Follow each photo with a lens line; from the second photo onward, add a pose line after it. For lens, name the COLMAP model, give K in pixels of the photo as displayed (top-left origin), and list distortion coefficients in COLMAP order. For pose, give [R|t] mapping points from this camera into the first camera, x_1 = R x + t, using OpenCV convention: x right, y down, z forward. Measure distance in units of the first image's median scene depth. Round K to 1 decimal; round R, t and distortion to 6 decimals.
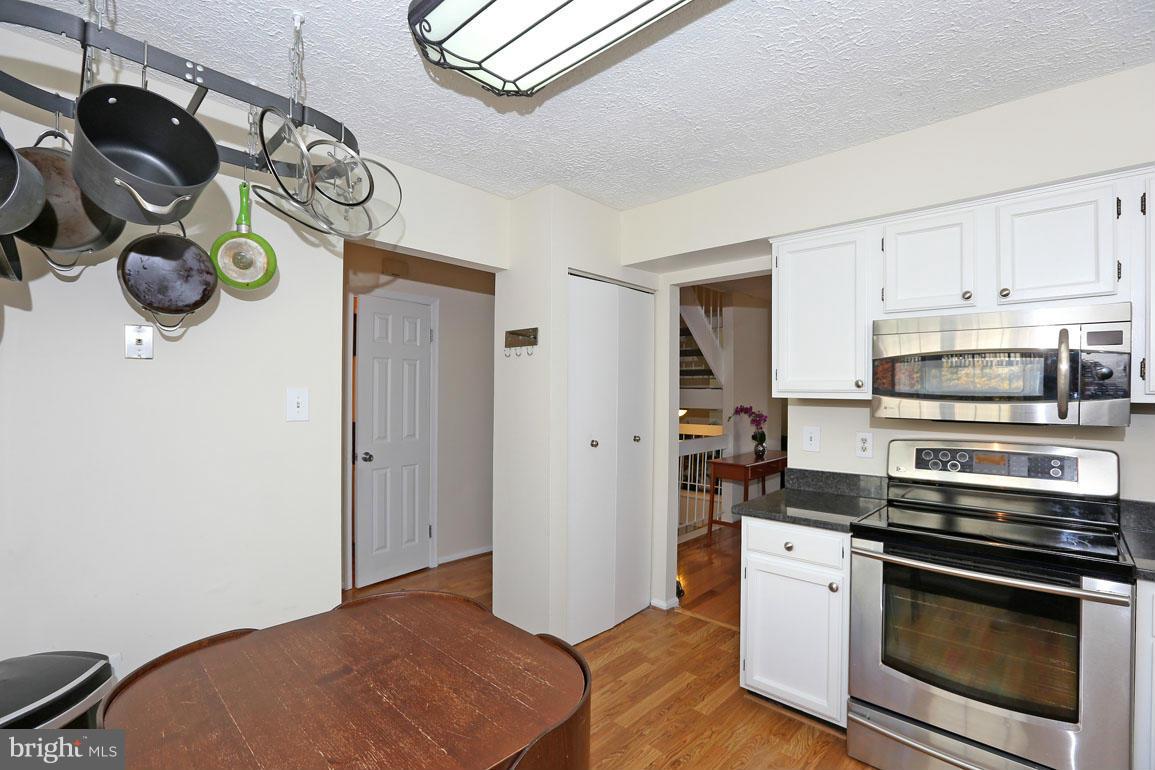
lens RADIAL K [[531.1, 0, 573.3], [0, 531.1, 388.3], [0, 0, 1]] dist [-0.057151, 0.024887]
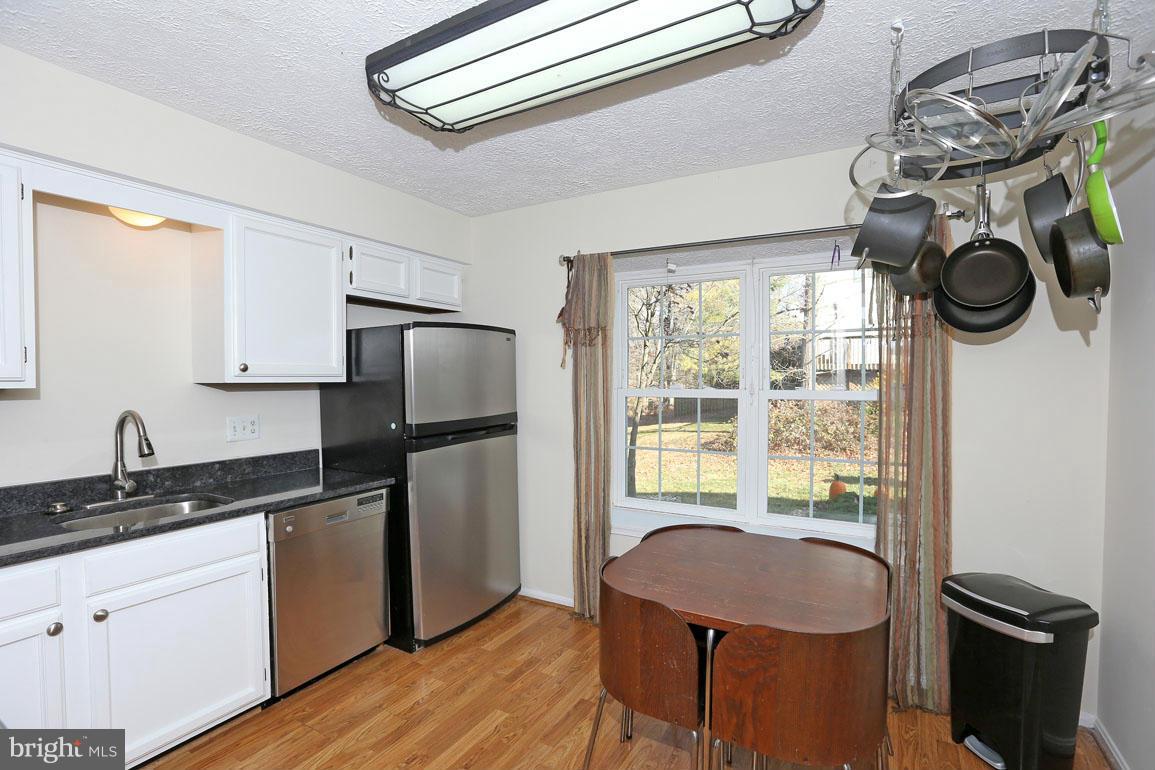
lens RADIAL K [[548.2, 0, 579.0], [0, 548.2, 388.9], [0, 0, 1]] dist [-0.056156, 0.025448]
pose [[-0.973436, -0.003733, -0.228928, 0.235797], [-0.006747, 0.999901, 0.012387, 0.007608], [0.228859, 0.013602, -0.973365, 1.295559]]
